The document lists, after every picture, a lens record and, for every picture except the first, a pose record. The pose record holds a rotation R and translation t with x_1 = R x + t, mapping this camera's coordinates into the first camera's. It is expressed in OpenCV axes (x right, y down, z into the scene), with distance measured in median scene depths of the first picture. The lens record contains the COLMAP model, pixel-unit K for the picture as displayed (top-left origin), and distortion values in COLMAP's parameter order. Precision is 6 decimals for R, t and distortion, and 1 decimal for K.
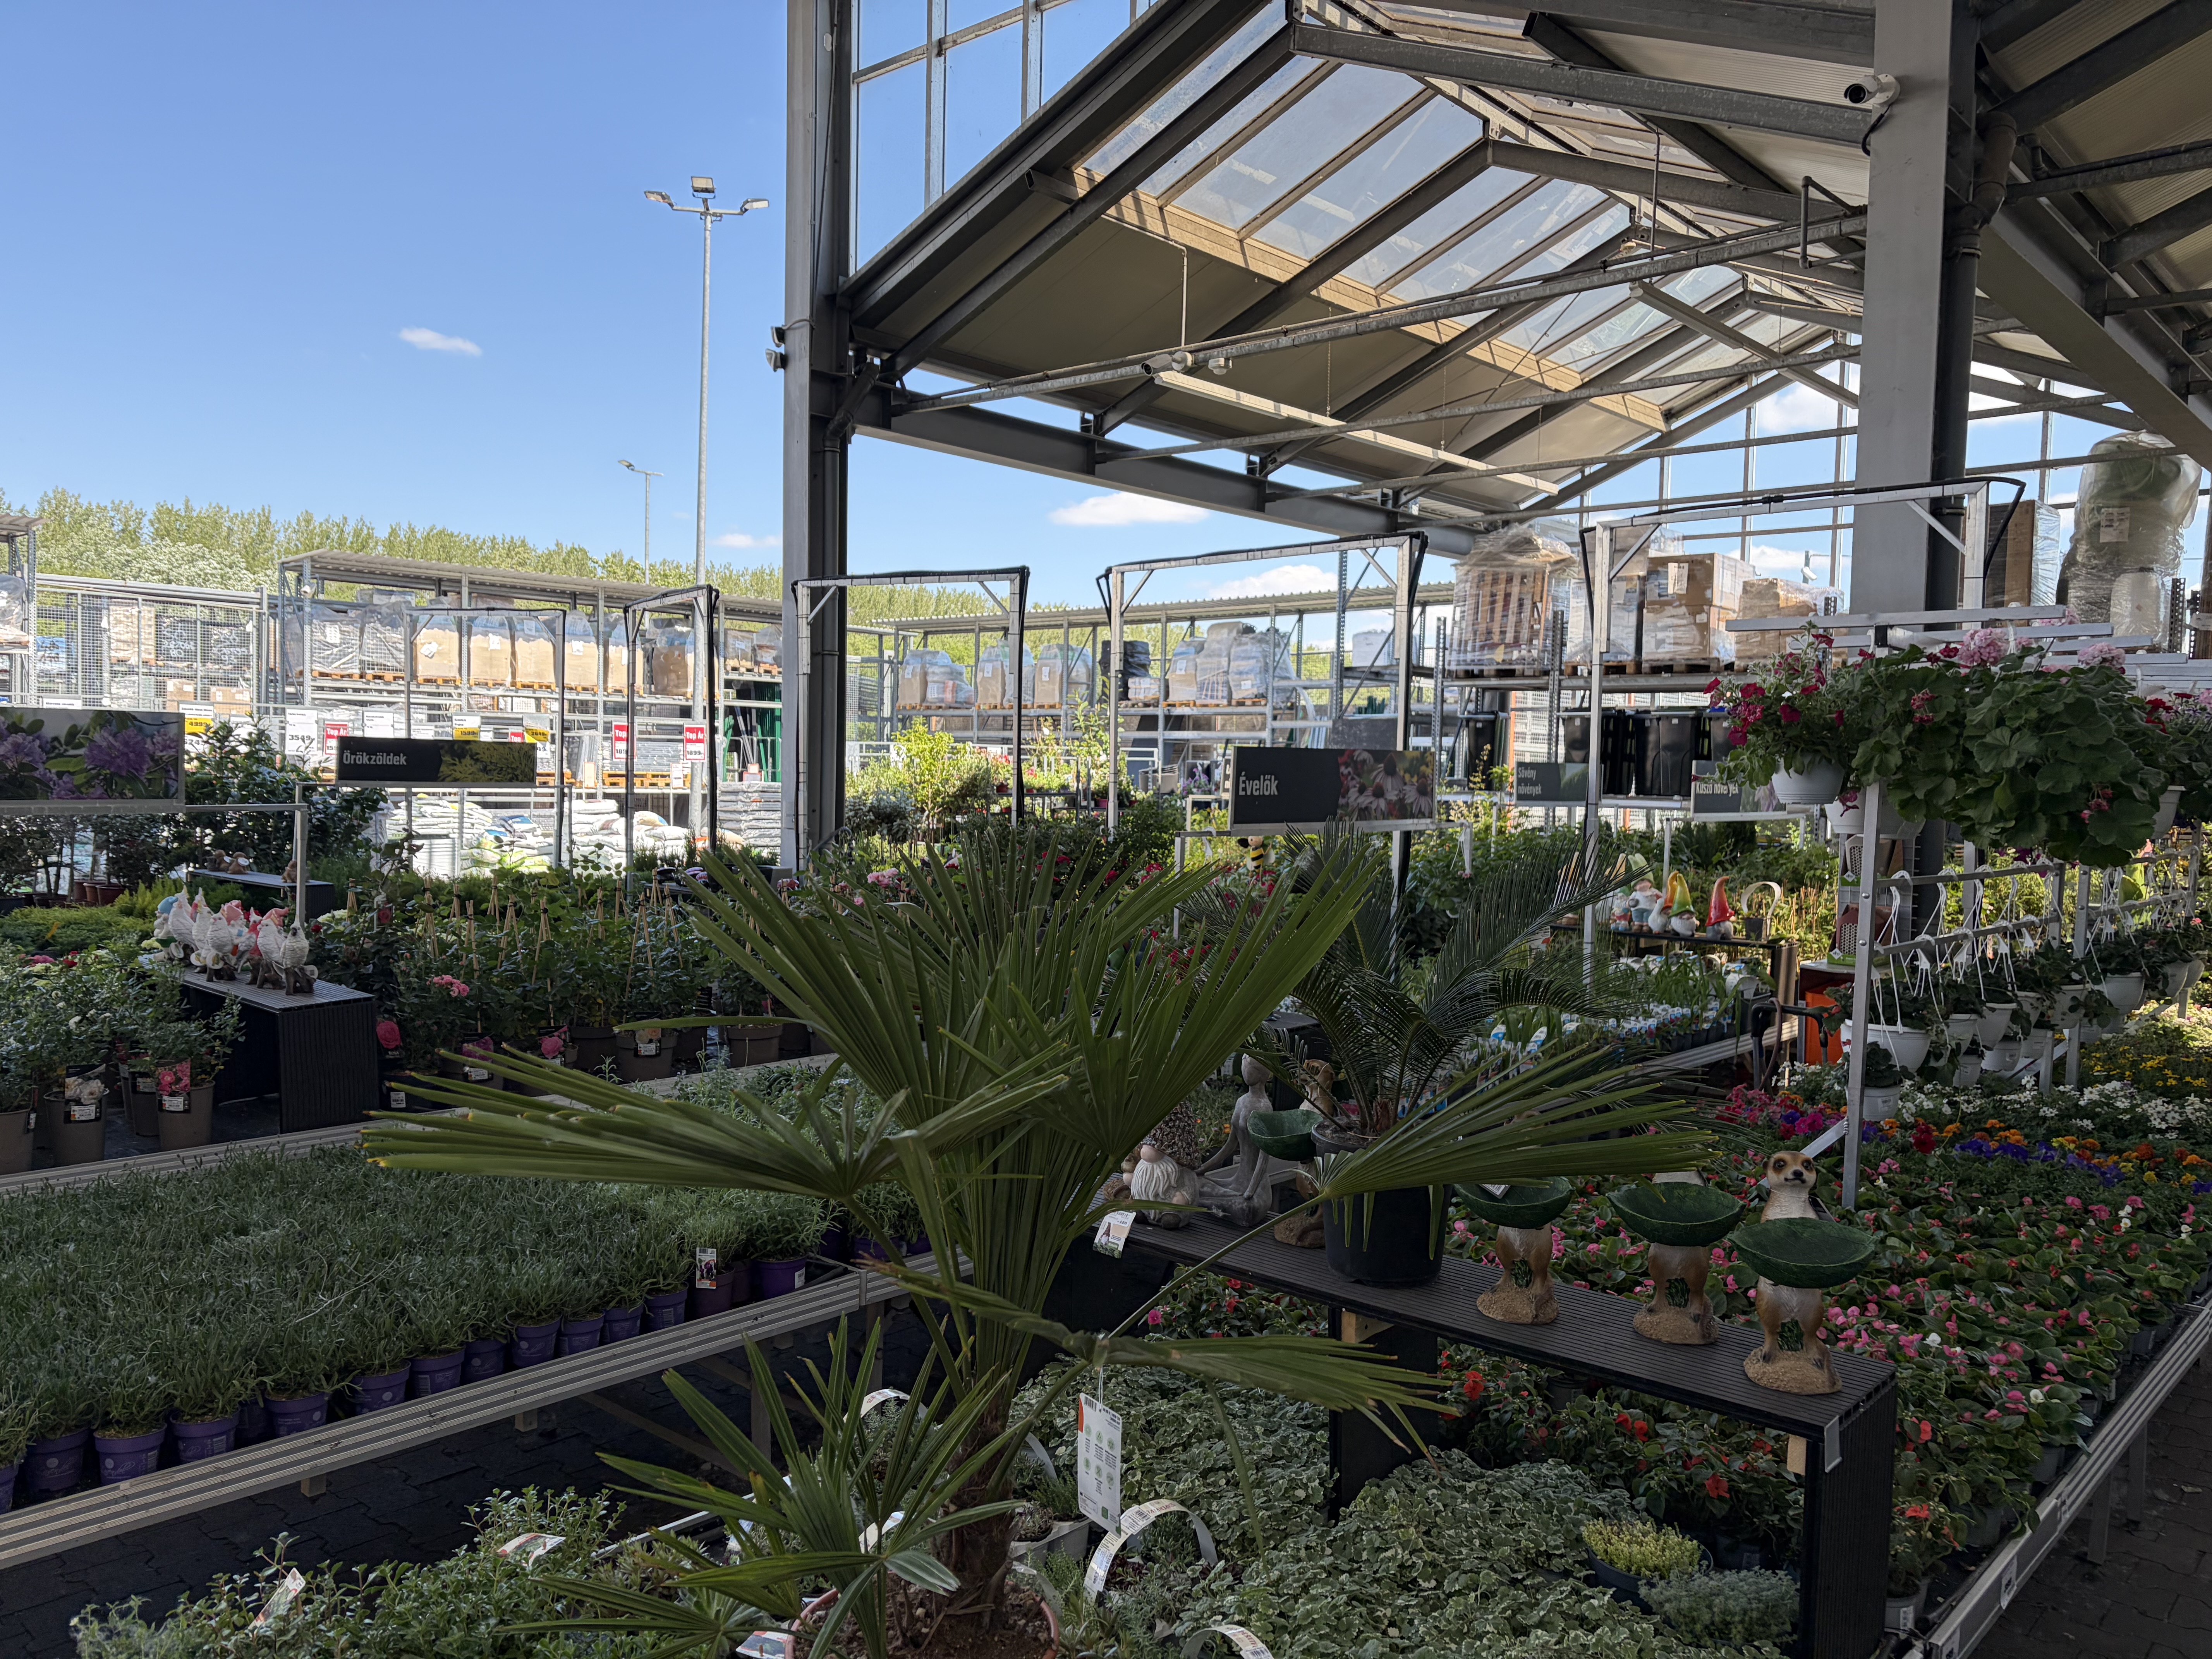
lens RADIAL K [[1666.7, 0, 1120.6], [0, 1666.7, 827.3], [0, 0, 1]] dist [0.053218, -0.056630]
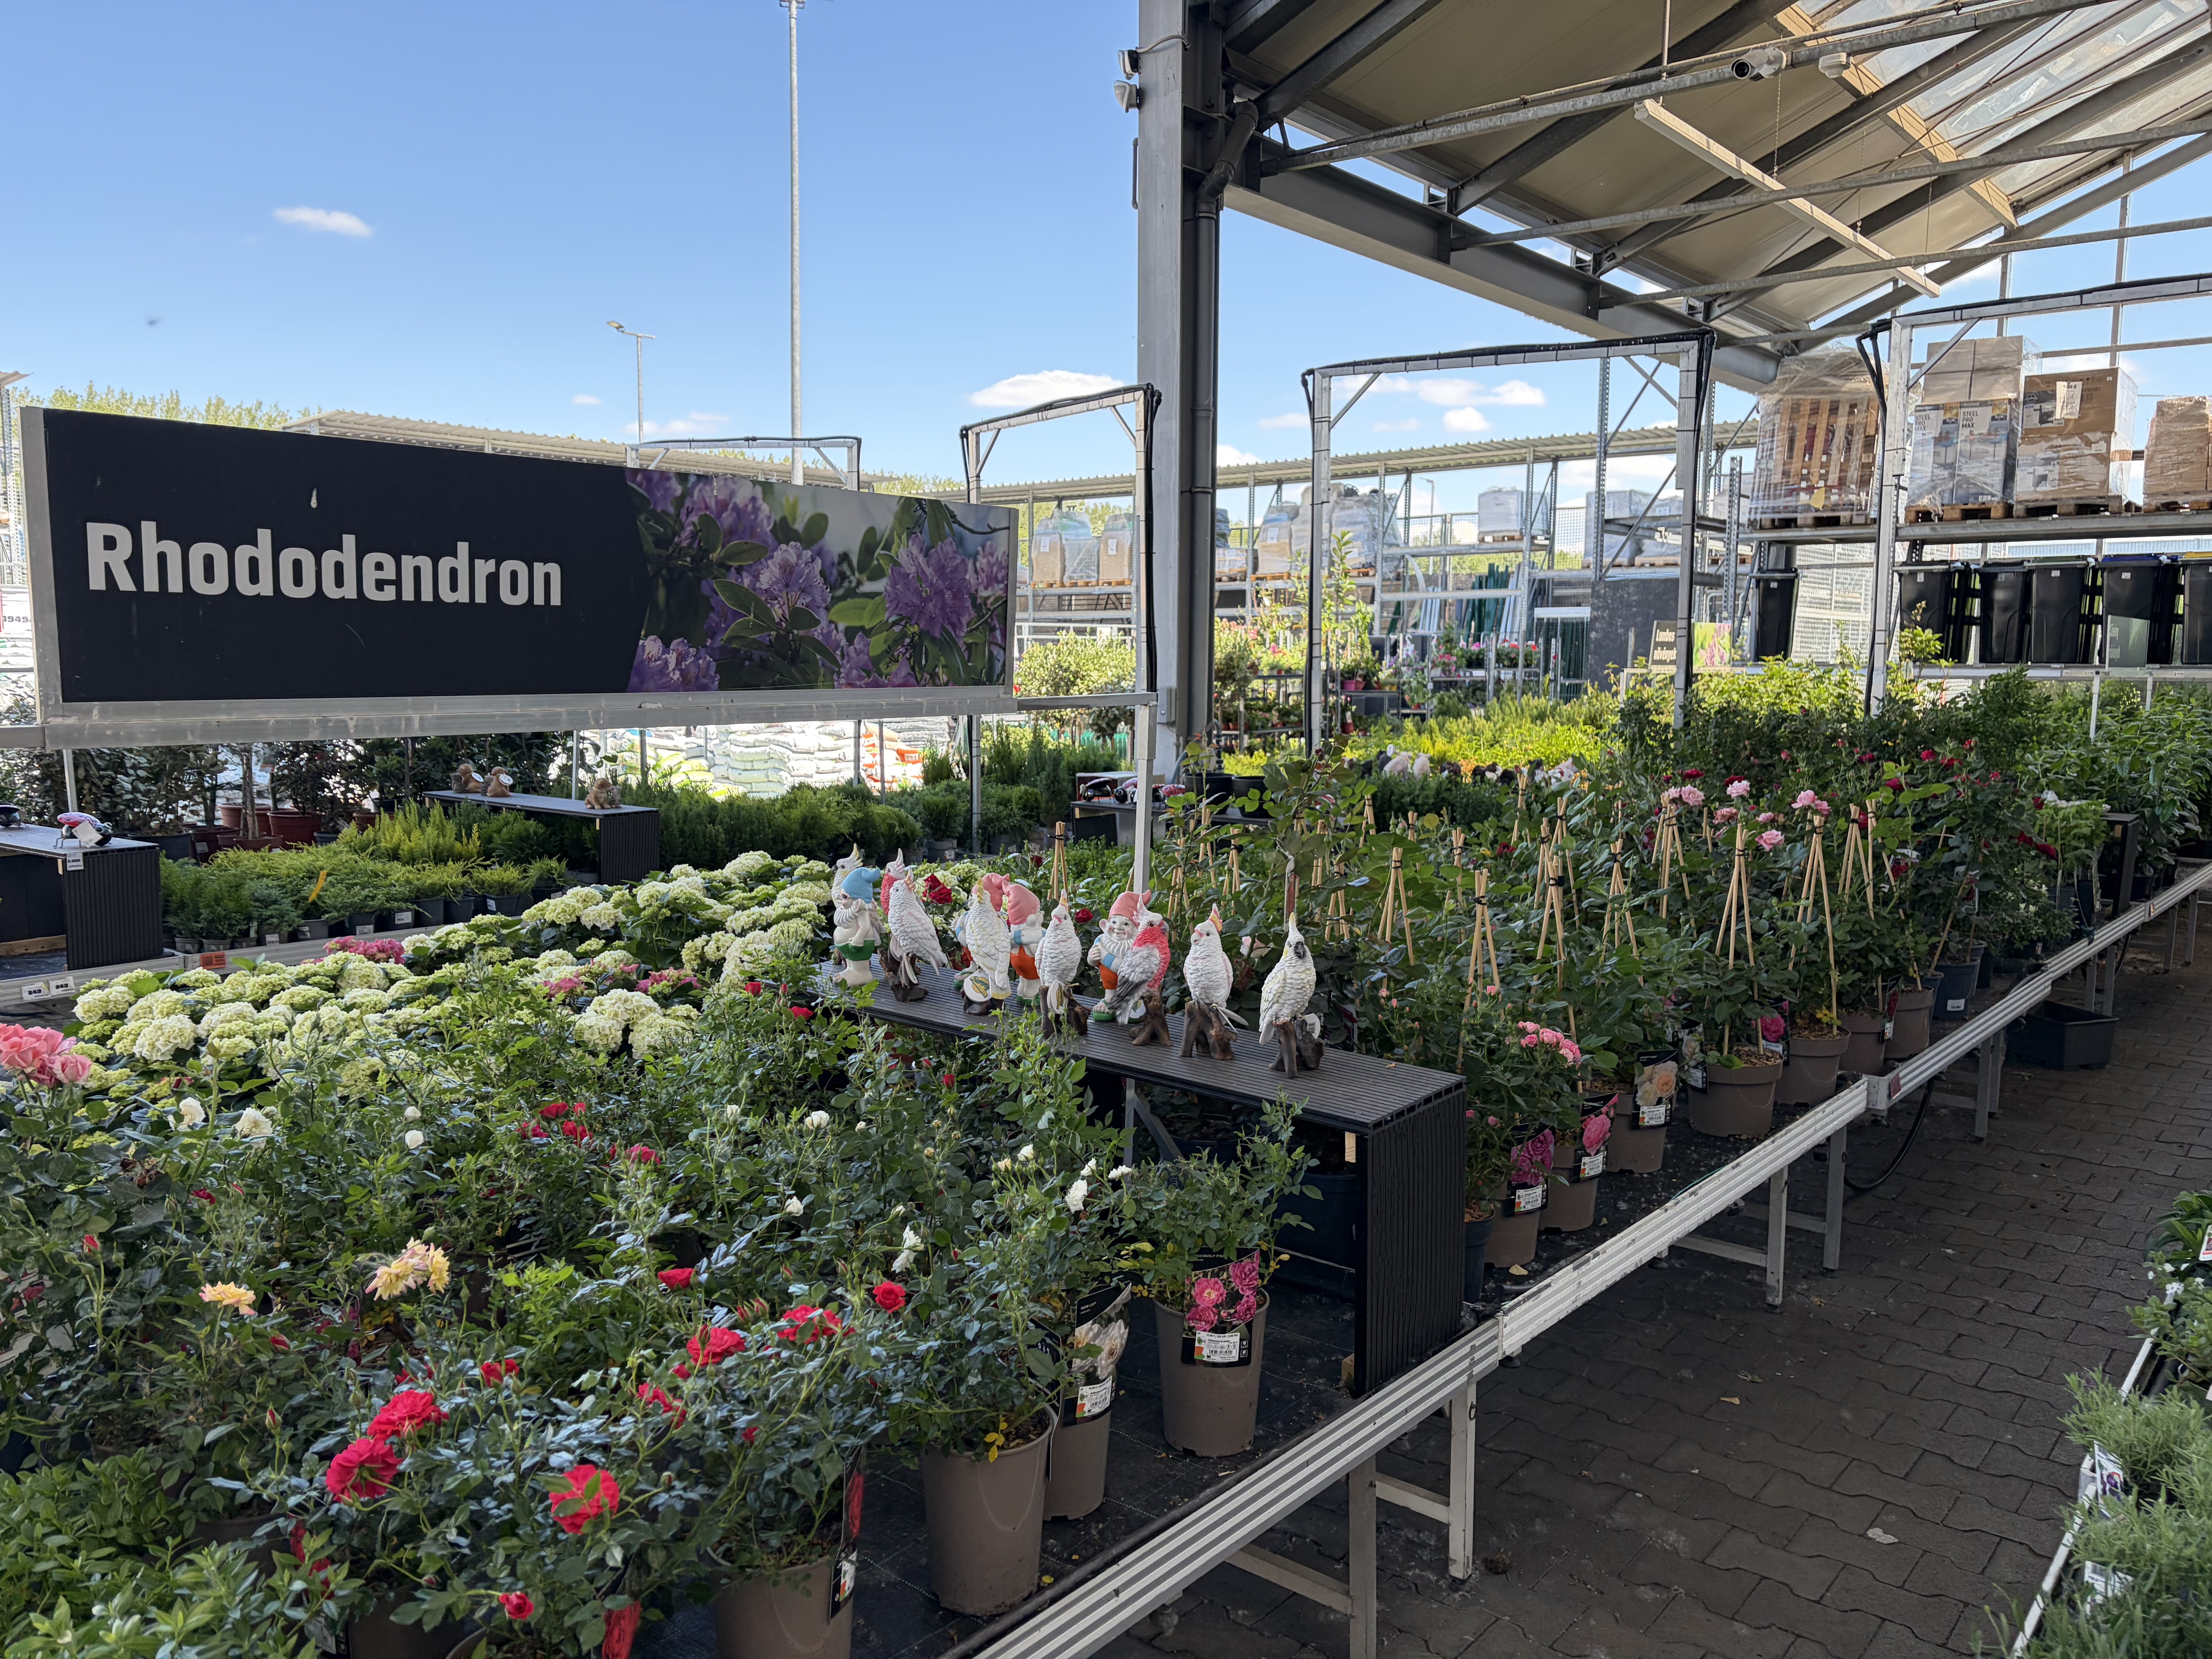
lens RADIAL K [[1666.7, 0, 1096.5], [0, 1666.7, 826.4], [0, 0, 1]] dist [0.053218, -0.056630]
pose [[0.999426, -0.019279, 0.027860, -0.207874], [0.017352, 0.997544, 0.067859, -0.002915], [-0.029100, -0.067337, 0.997306, 0.191546]]
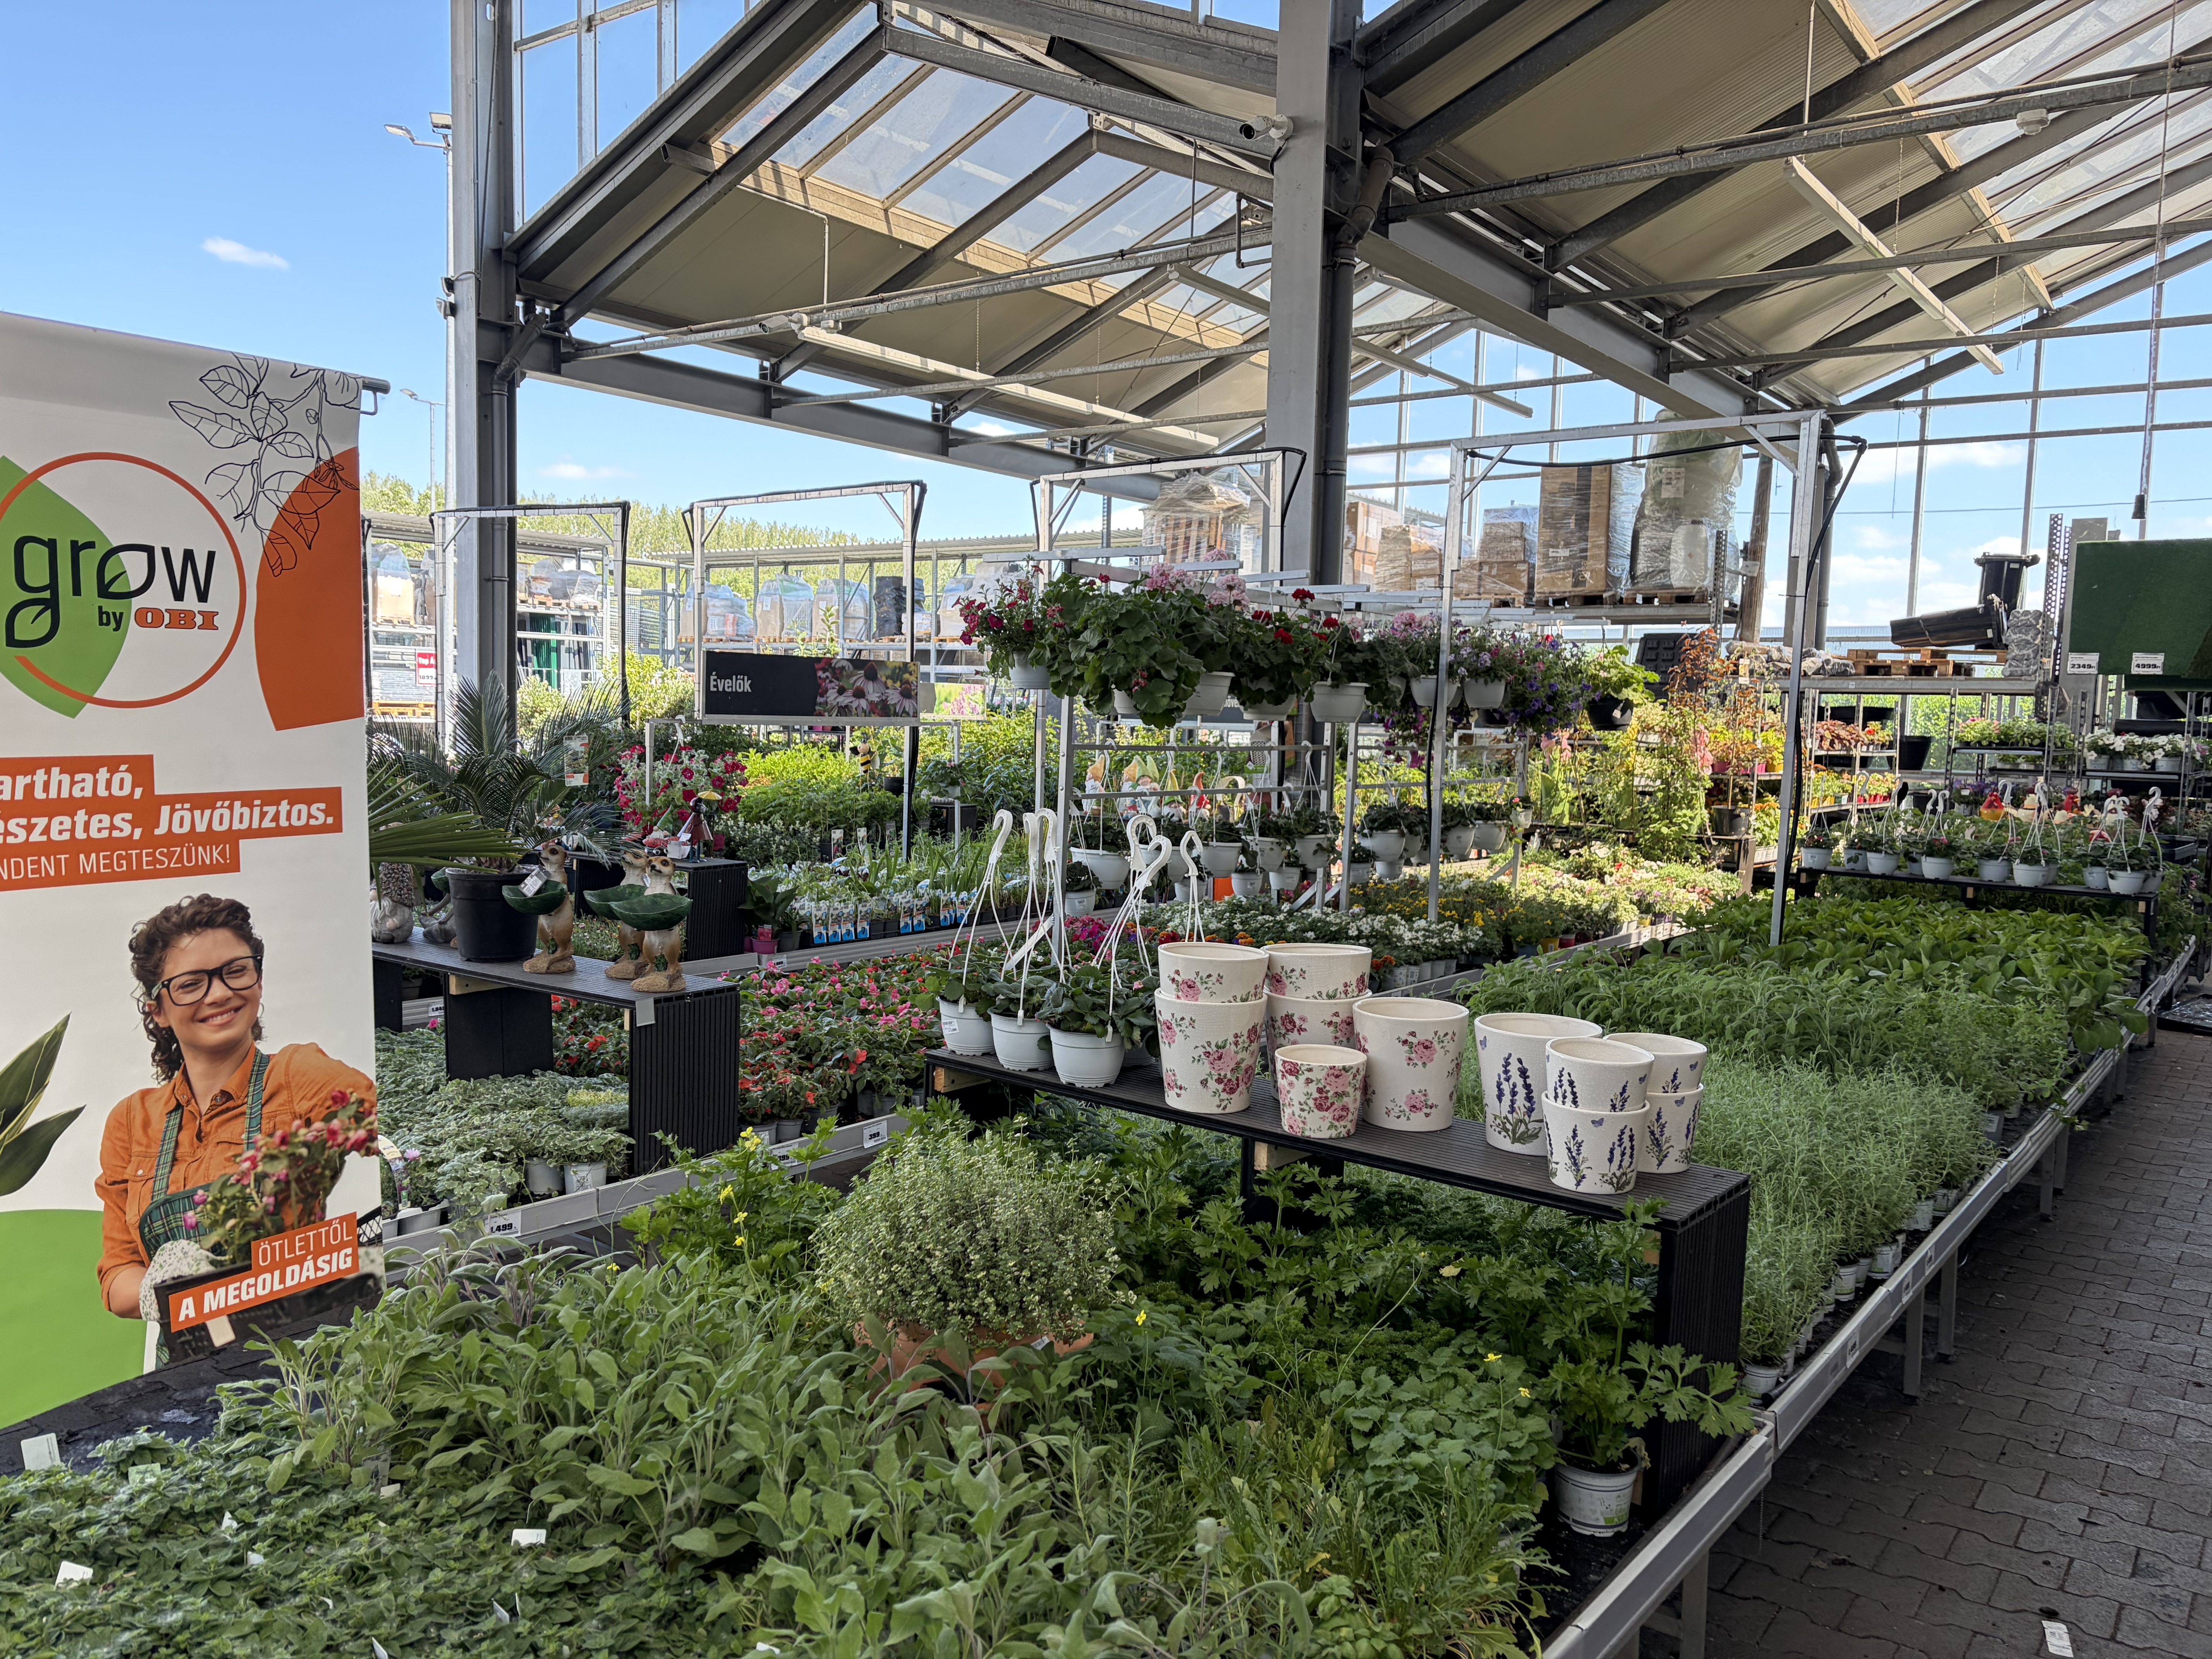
lens RADIAL K [[1666.7, 0, 1107.2], [0, 1666.7, 837.1], [0, 0, 1]] dist [0.053218, -0.056630]
pose [[0.996552, -0.001358, 0.082962, 0.110251], [-0.002041, 0.999163, 0.040864, 0.015902], [-0.082948, -0.040892, 0.995715, -0.115198]]
